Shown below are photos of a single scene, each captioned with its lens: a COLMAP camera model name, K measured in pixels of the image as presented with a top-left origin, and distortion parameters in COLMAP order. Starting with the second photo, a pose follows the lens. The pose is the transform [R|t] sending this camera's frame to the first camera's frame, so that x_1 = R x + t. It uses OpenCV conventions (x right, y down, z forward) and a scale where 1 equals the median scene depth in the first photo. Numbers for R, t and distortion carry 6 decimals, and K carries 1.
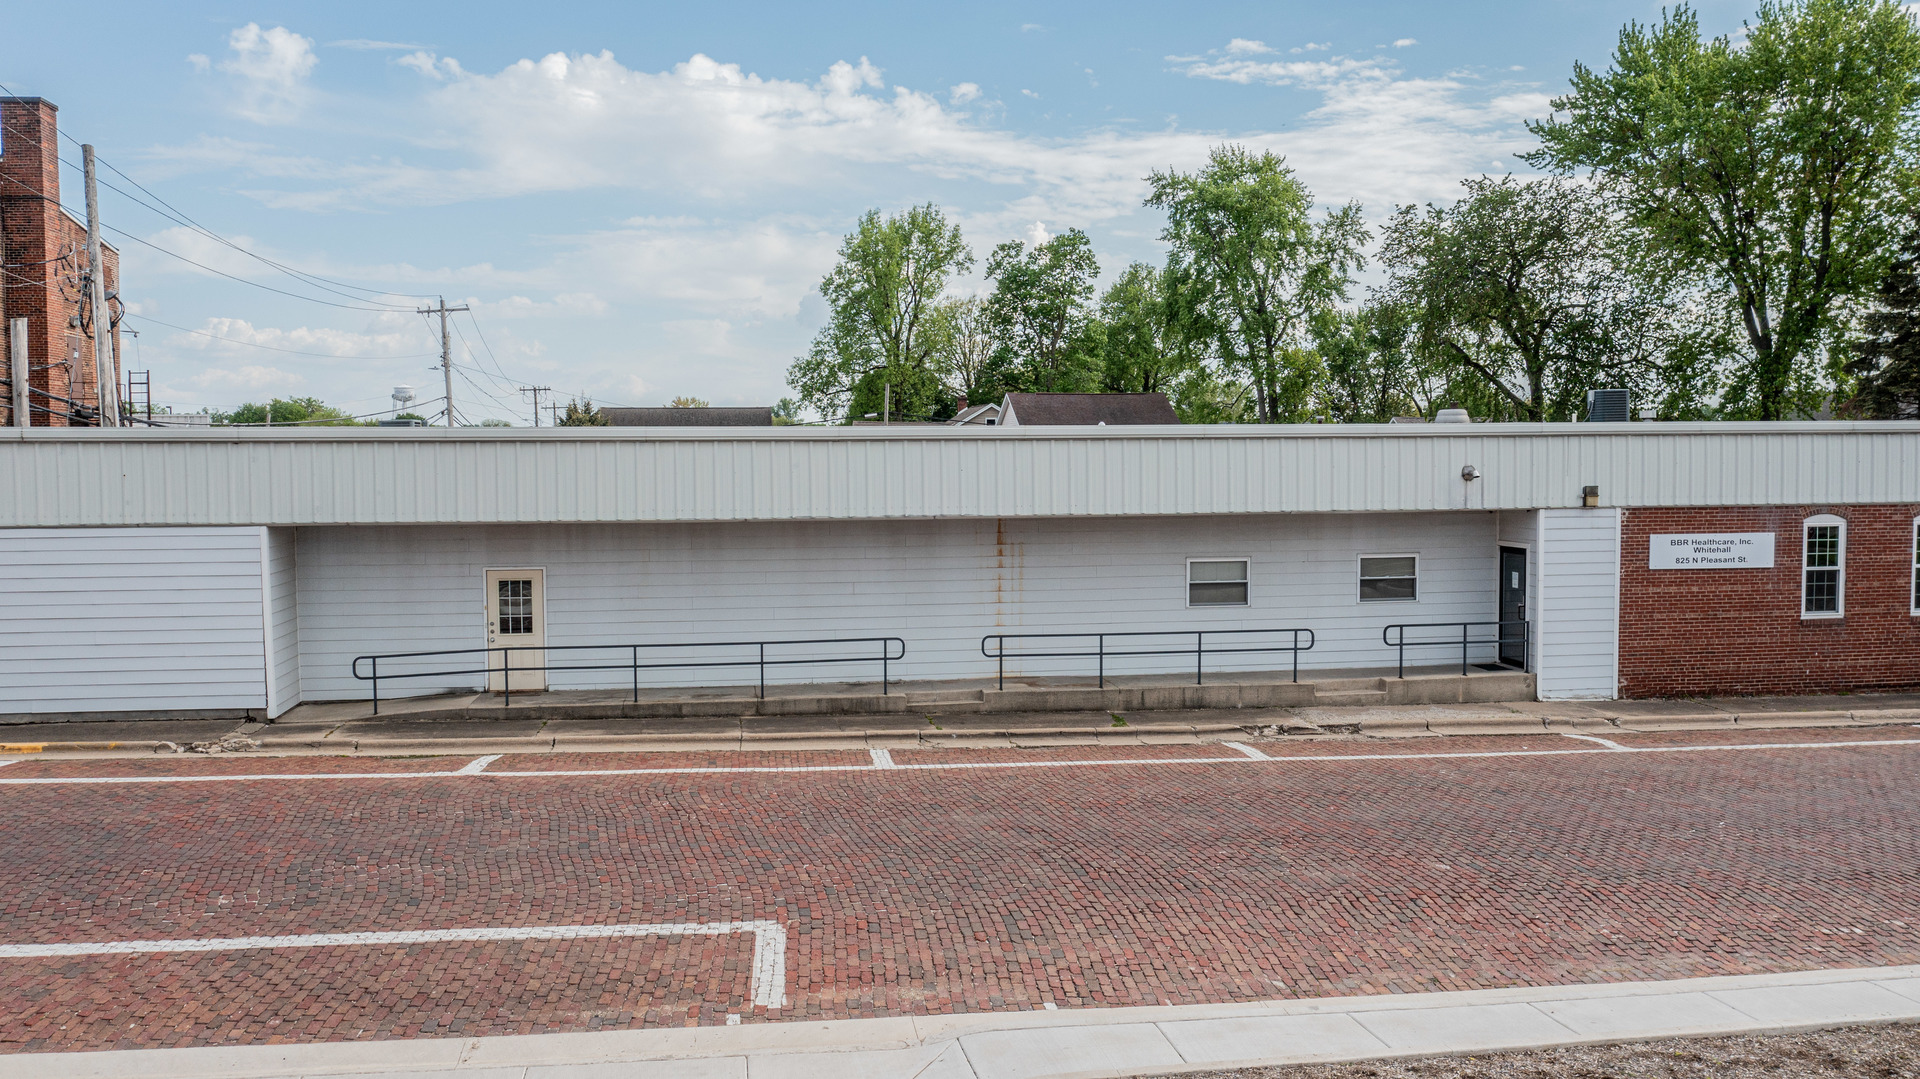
lens RADIAL K [[1510.5, 0, 961.9], [0, 1510.5, 534.2], [0, 0, 1]] dist [-0.025115, 0.003982]
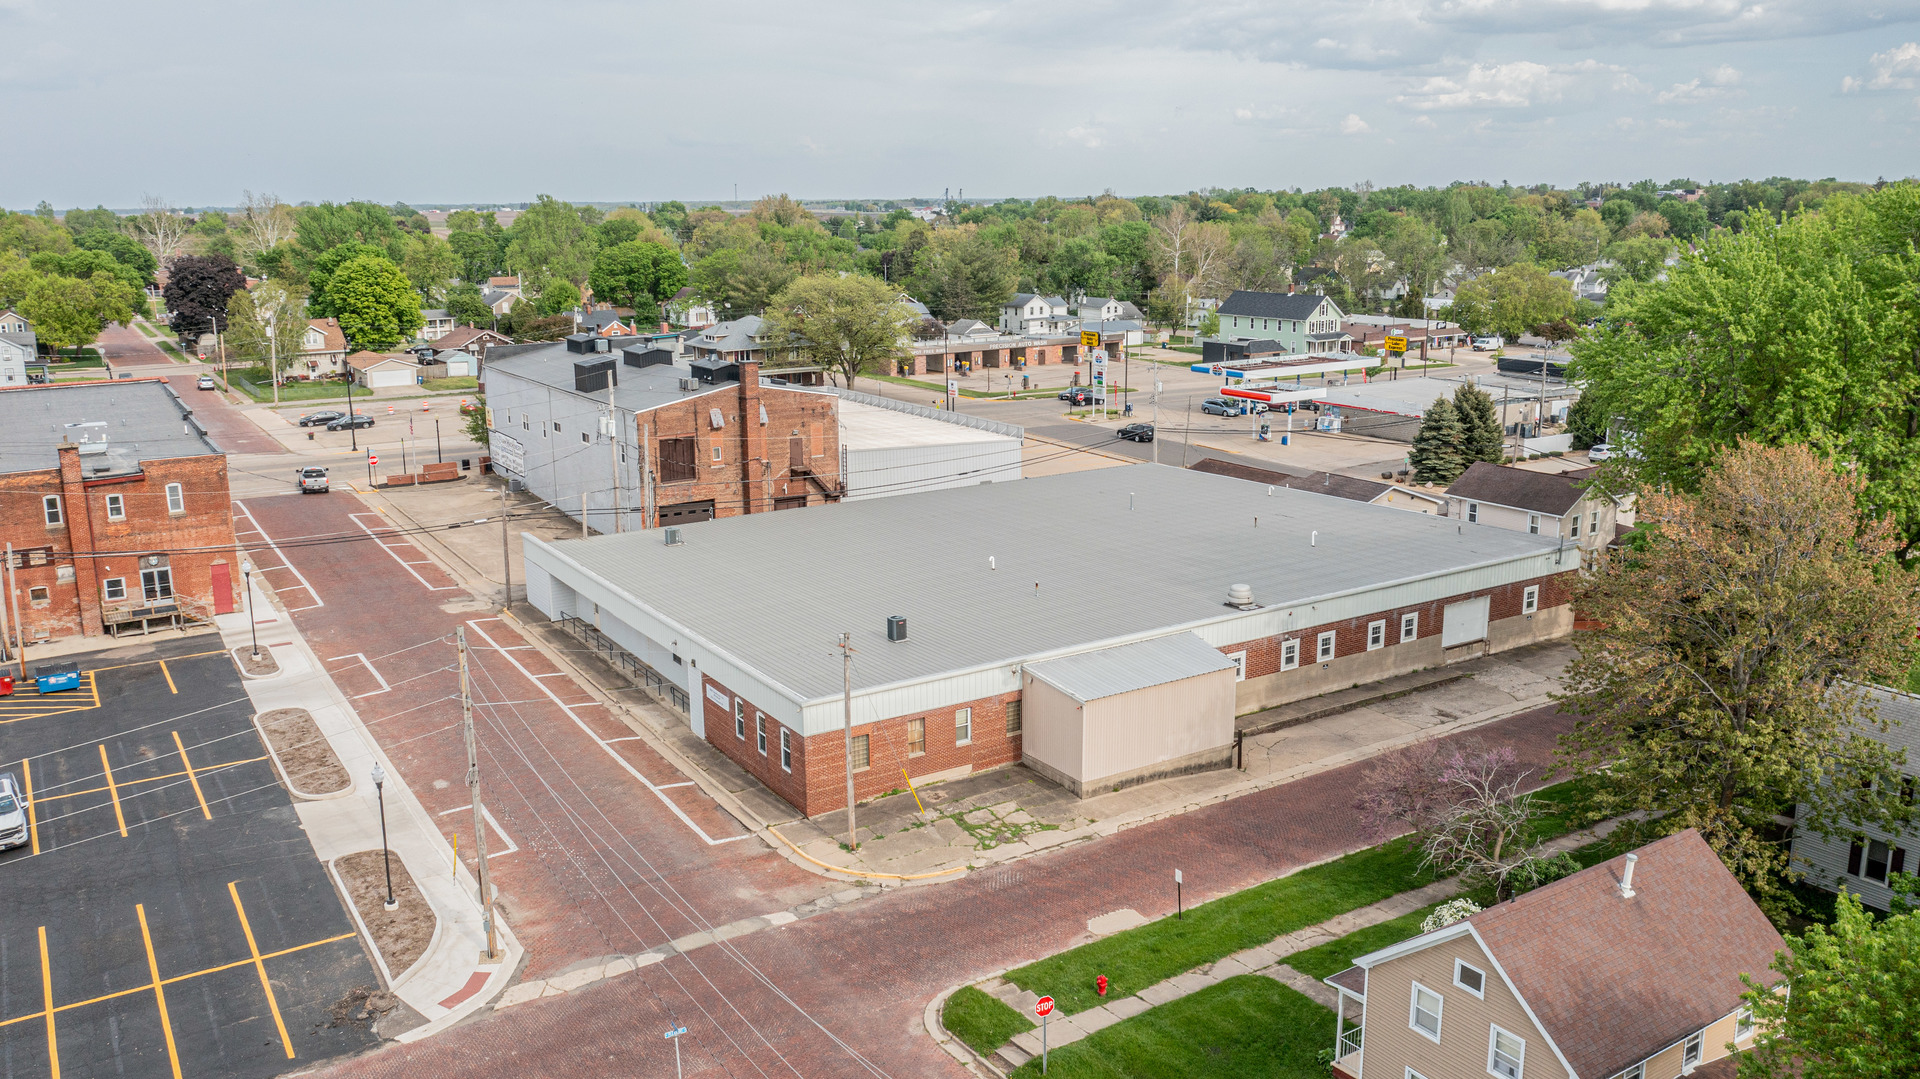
lens RADIAL K [[1510.5, 0, 961.0], [0, 1510.5, 537.5], [0, 0, 1]] dist [-0.025115, 0.003982]
pose [[0.387917, 0.206894, -0.898173, 2.958618], [-0.040274, 0.977355, 0.207740, -0.817935], [0.920814, -0.044413, 0.387465, 0.413565]]
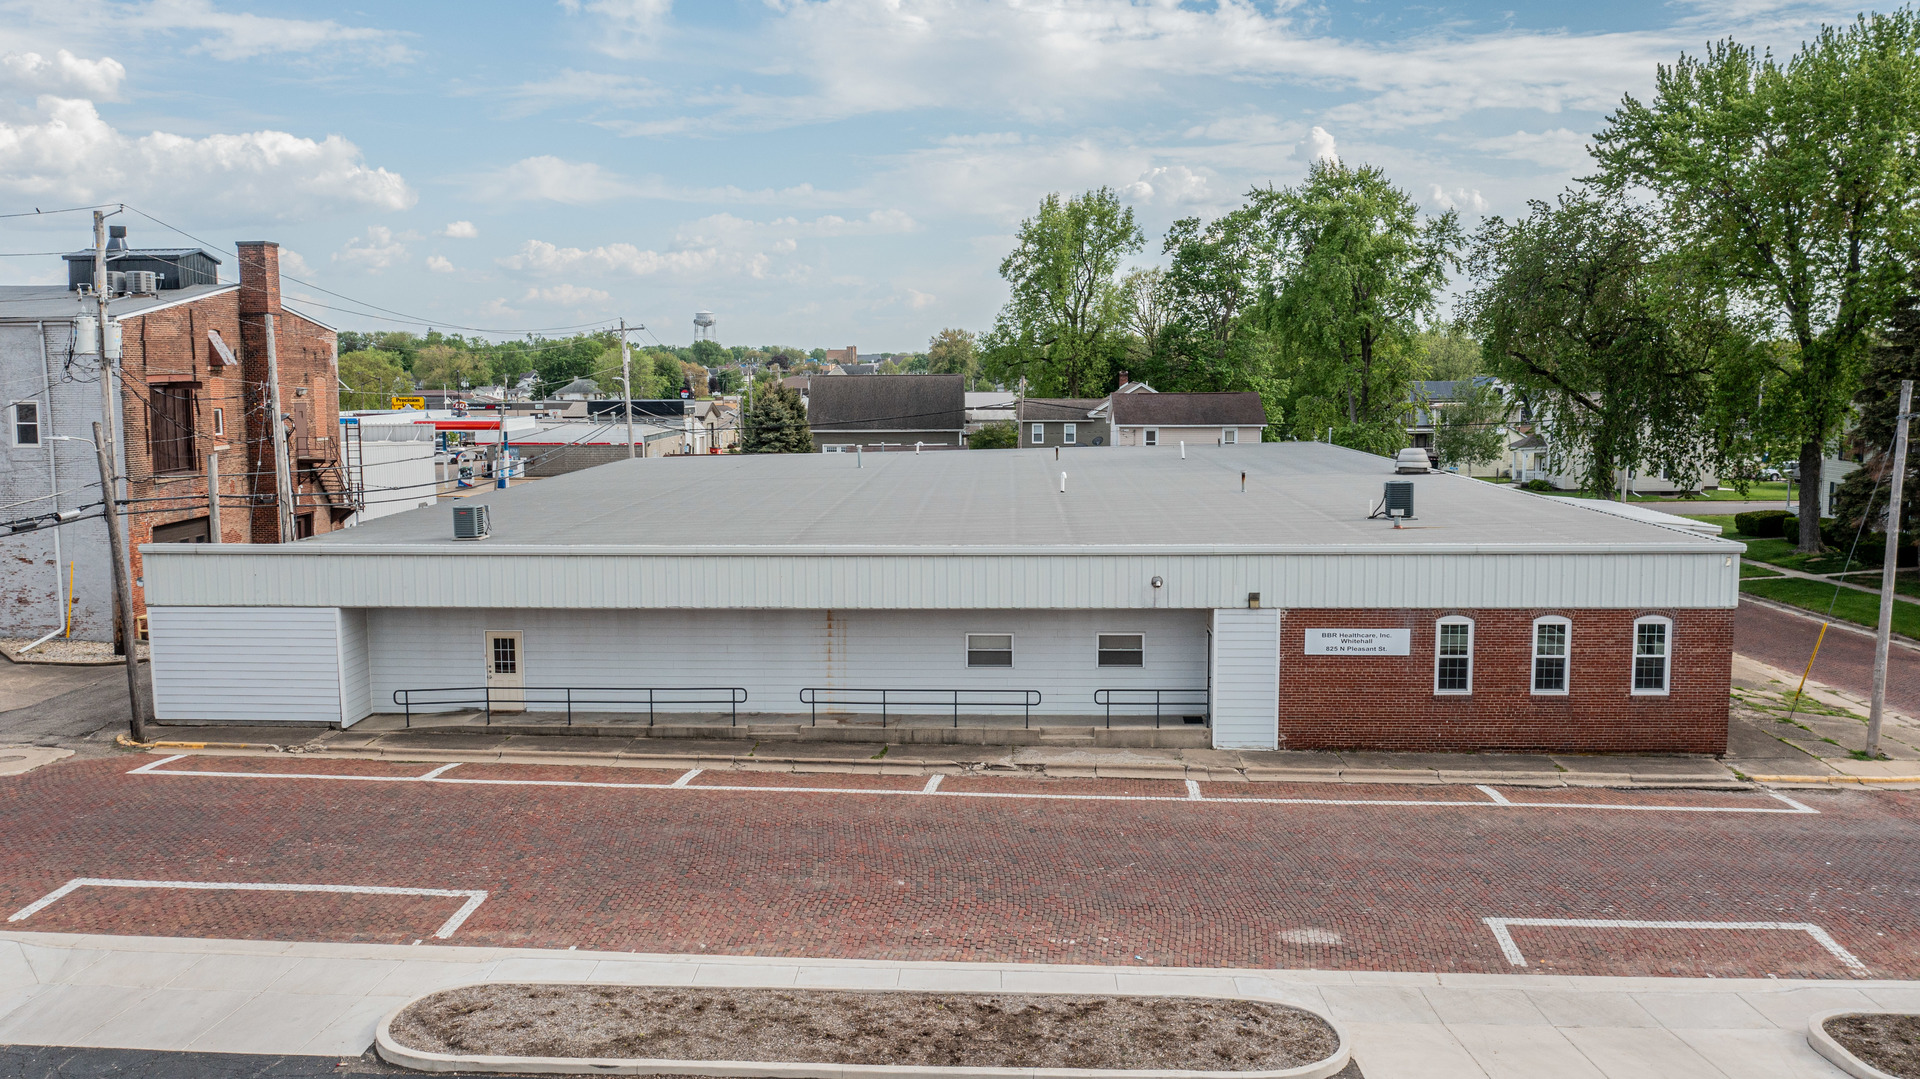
lens RADIAL K [[1510.5, 0, 960.5], [0, 1510.5, 542.1], [0, 0, 1]] dist [-0.025115, 0.003982]
pose [[0.980887, 0.024060, -0.193086, 0.422266], [-0.012174, 0.997970, 0.062514, -0.158649], [0.194198, -0.058969, 0.979188, -0.366486]]
